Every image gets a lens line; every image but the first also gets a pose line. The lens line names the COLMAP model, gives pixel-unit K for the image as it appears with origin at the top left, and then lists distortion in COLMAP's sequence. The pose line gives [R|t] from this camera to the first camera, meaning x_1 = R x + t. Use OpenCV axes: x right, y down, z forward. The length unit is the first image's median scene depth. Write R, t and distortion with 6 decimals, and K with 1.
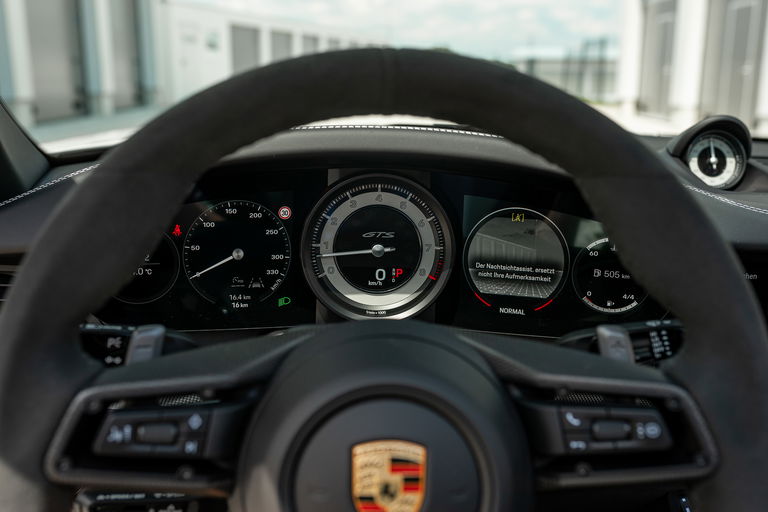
lens RADIAL K [[753.6, 0, 397.3], [0, 753.6, 258.8], [0, 0, 1]] dist [-0.021859, -0.005413]
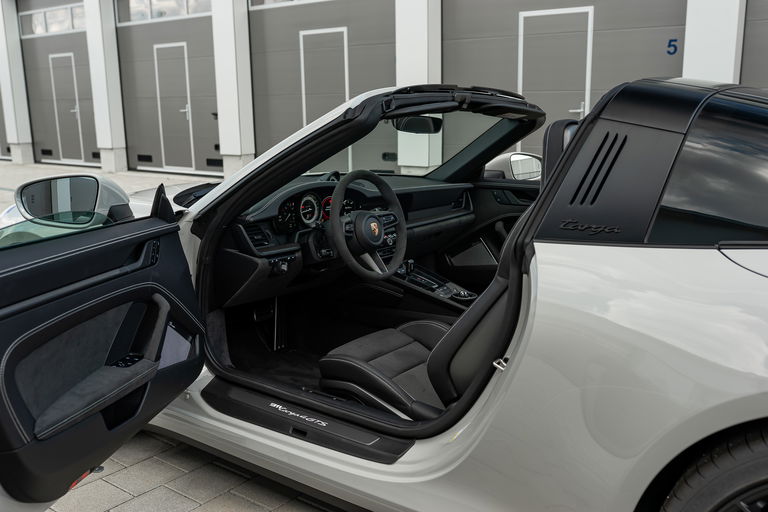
lens RADIAL K [[736.7, 0, 384.0], [0, 736.7, 256.0], [0, 0, 1]] dist [-0.021812, 0.001673]
pose [[0.625004, -0.179419, 0.759723, -3.136531], [0.205766, 0.976674, 0.061377, 0.078925], [-0.753014, 0.117965, 0.647344, -2.125506]]
